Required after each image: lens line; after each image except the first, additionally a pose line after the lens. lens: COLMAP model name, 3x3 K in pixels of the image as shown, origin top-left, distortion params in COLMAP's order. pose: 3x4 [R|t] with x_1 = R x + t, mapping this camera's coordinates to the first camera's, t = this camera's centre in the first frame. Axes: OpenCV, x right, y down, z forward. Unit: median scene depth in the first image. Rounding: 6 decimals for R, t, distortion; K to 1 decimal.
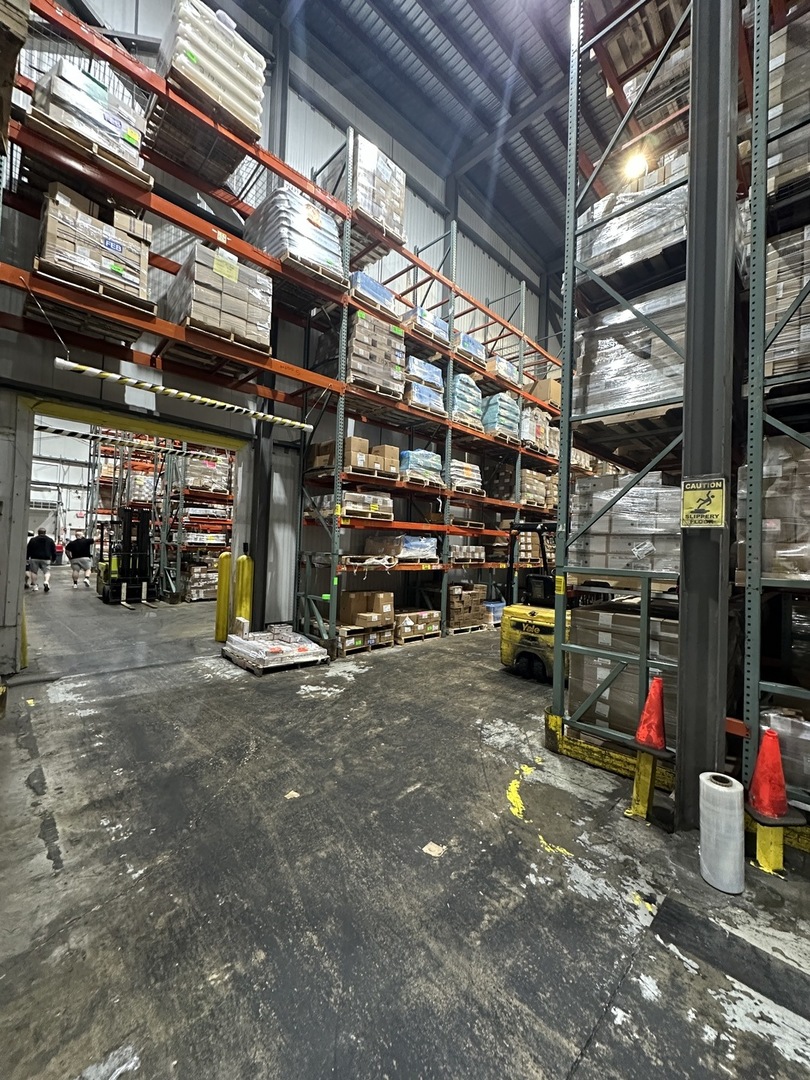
lens RADIAL K [[430.0, 0, 405.5], [0, 430.0, 538.5], [0, 0, 1]] dist [0.001827, -0.000955]
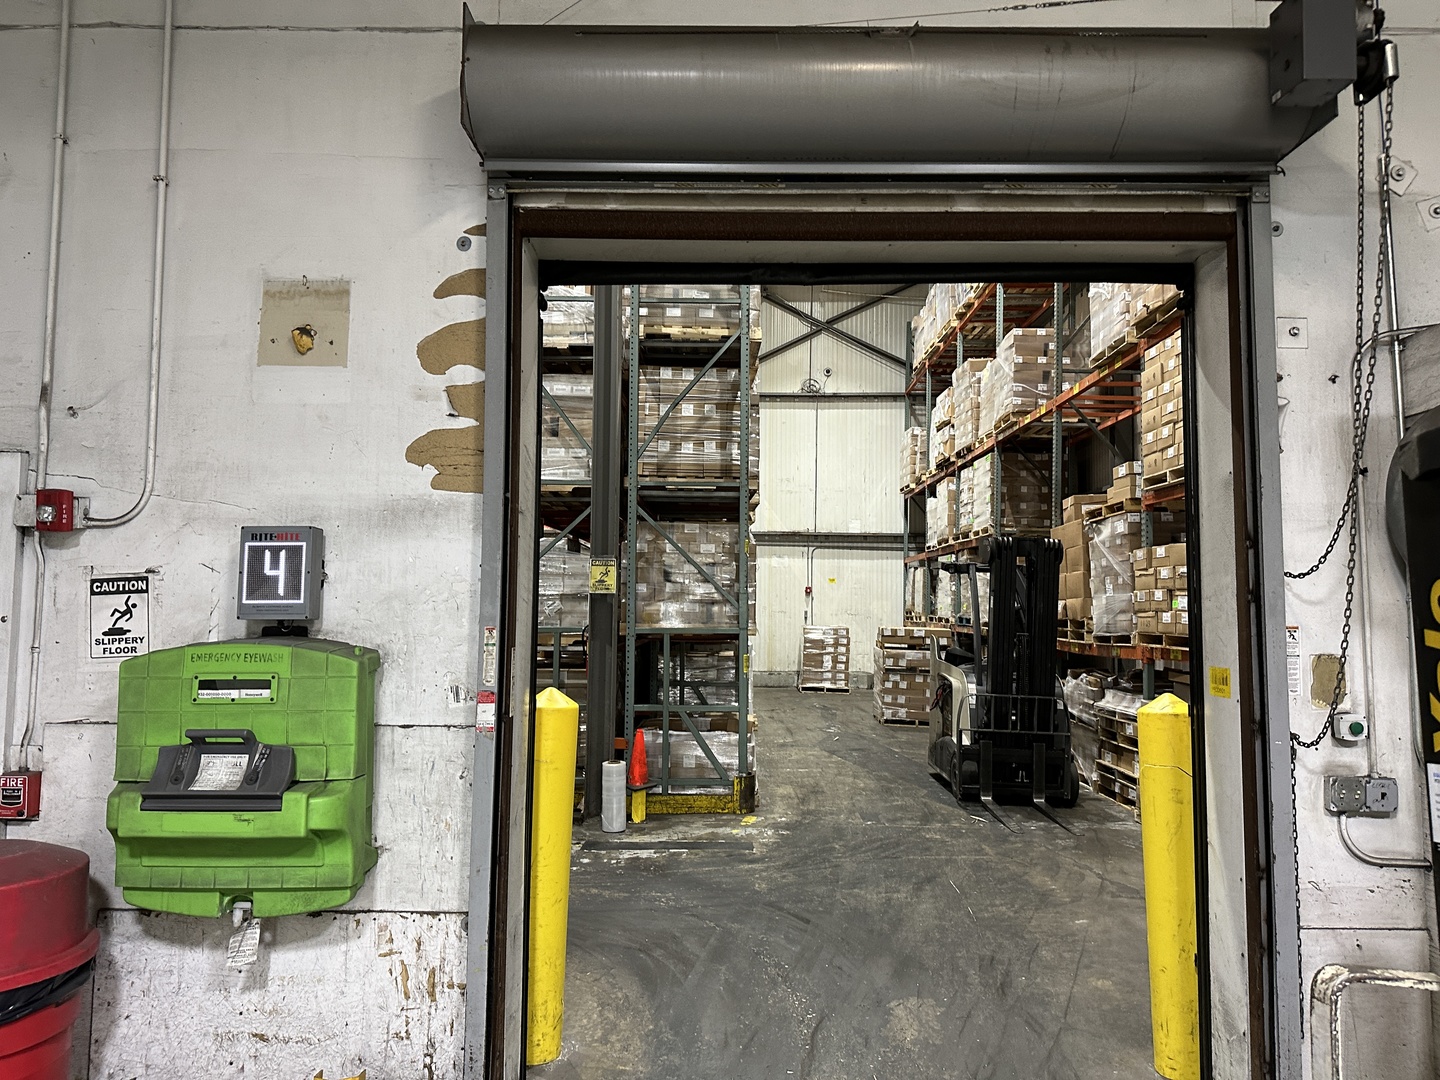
lens RADIAL K [[1018.1, 0, 720.0], [0, 1018.1, 534.6], [0, 0, 1]] dist [0.047744, -0.024348]
pose [[0.719235, 0.018988, 0.694507, -1.186166], [0.001305, 0.999588, -0.028681, -0.106580], [-0.694765, 0.021535, 0.718914, -1.460421]]
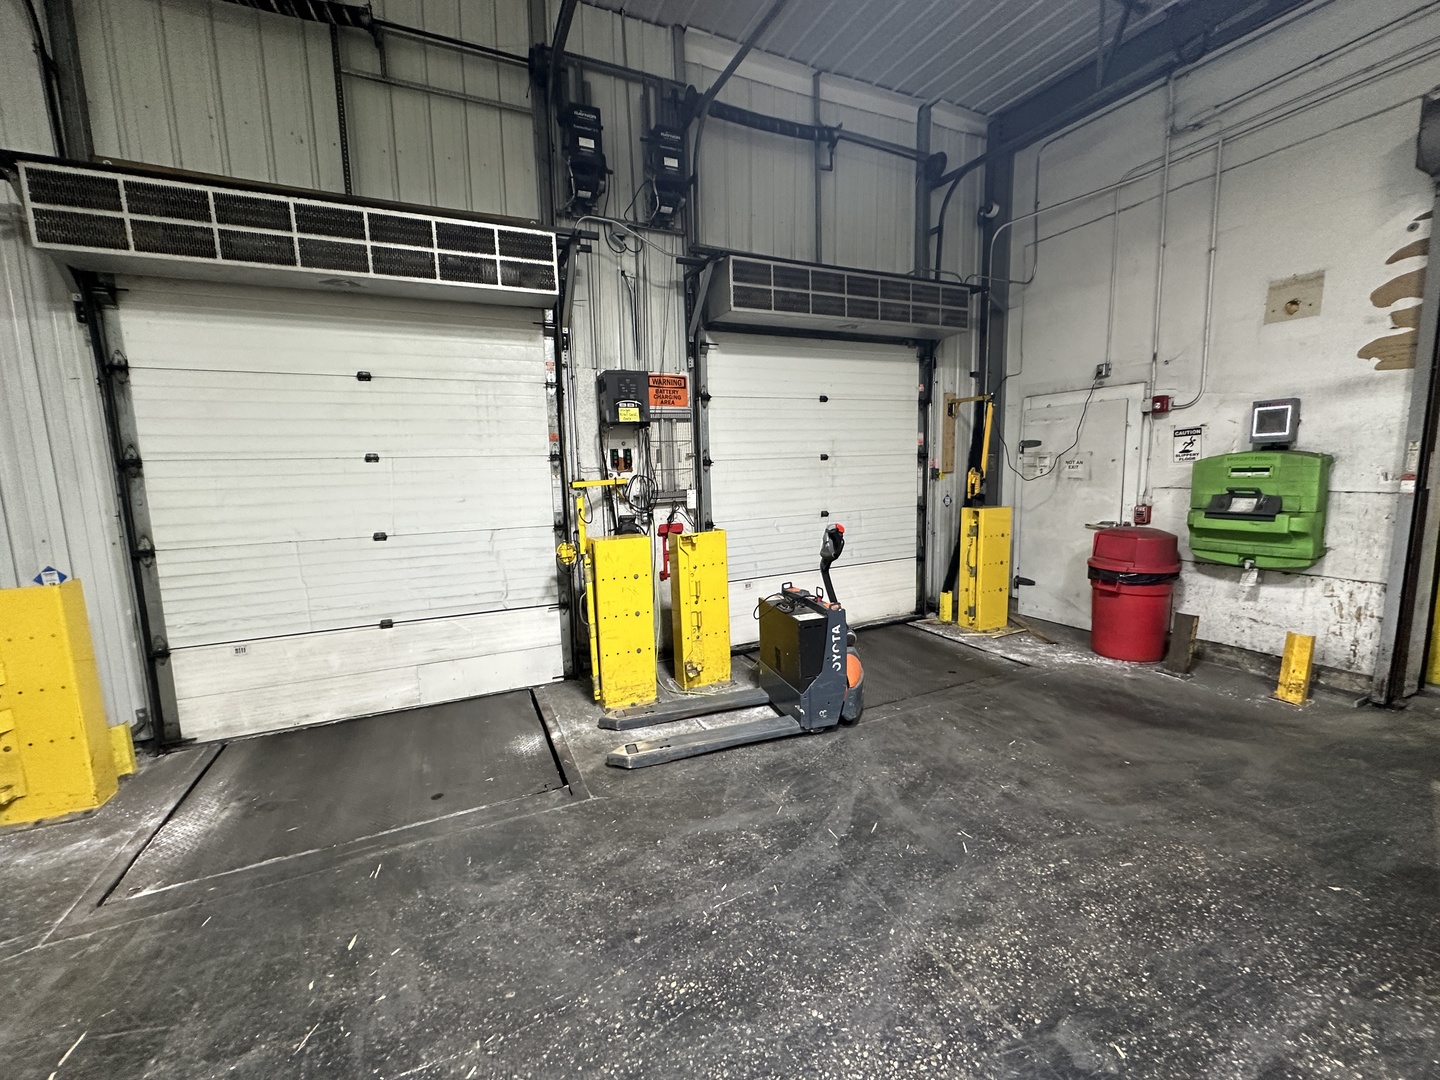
lens RADIAL K [[573.4, 0, 719.0], [0, 573.4, 538.8], [0, 0, 1]] dist [0.001827, -0.000955]
pose [[0.942804, -0.018782, -0.332818, -2.282758], [0.068374, 0.988079, 0.137929, -0.086537], [0.326260, -0.152796, 0.932849, -3.323481]]
